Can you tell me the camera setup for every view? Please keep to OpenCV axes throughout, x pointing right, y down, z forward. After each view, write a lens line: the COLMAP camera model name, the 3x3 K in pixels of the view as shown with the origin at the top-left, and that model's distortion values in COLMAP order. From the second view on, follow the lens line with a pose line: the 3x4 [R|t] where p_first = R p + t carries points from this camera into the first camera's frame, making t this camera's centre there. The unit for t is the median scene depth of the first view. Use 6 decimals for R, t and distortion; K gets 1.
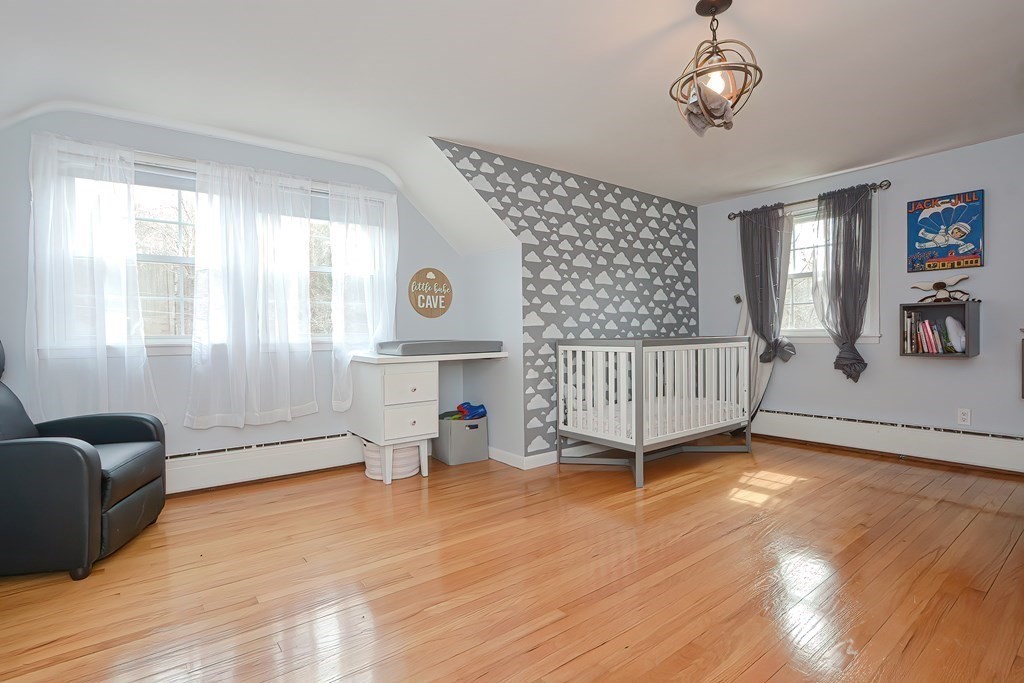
lens RADIAL K [[499.2, 0, 510.2], [0, 499.2, 341.9], [0, 0, 1]] dist [-0.027205, 0.006143]
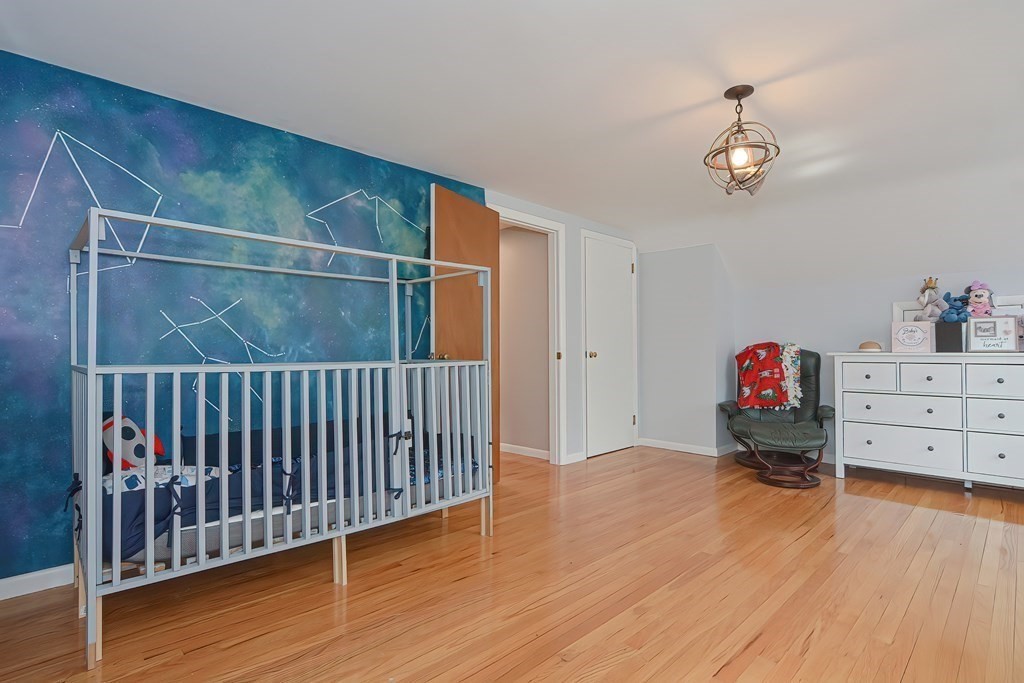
lens RADIAL K [[503.8, 0, 500.8], [0, 503.8, 343.8], [0, 0, 1]] dist [-0.022079, 0.001043]
pose [[-0.995672, 0.013144, -0.092007, 0.594069], [0.013639, 0.999896, -0.004754, -0.029521], [0.091935, -0.005988, -0.995747, 1.147958]]
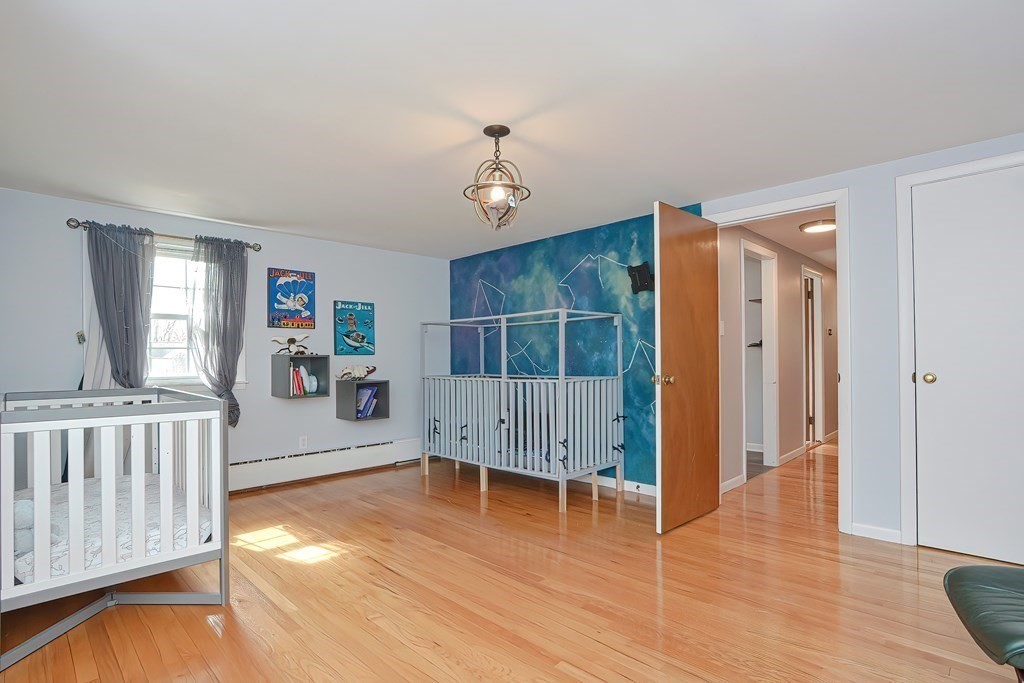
lens RADIAL K [[499.5, 0, 514.2], [0, 499.5, 356.6], [0, 0, 1]] dist [-0.022635, -0.000151]
pose [[-0.134315, 0.016446, 0.990802, -0.452371], [0.023980, 0.999623, -0.013342, -0.043055], [-0.990649, 0.021967, -0.134658, 0.599710]]
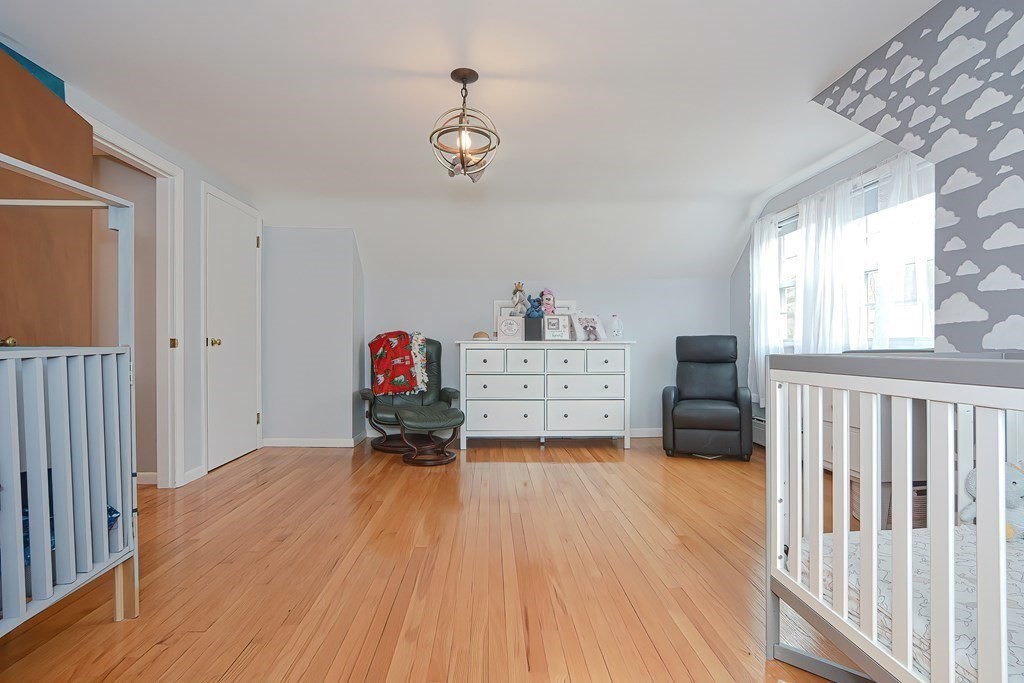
lens RADIAL K [[503.8, 0, 500.8], [0, 503.8, 343.8], [0, 0, 1]] dist [-0.022079, 0.001043]
pose [[-0.597150, 0.012188, -0.802037, 0.717729], [-0.002182, 0.999856, 0.016819, -0.018977], [0.802127, 0.011794, -0.597037, 0.958544]]
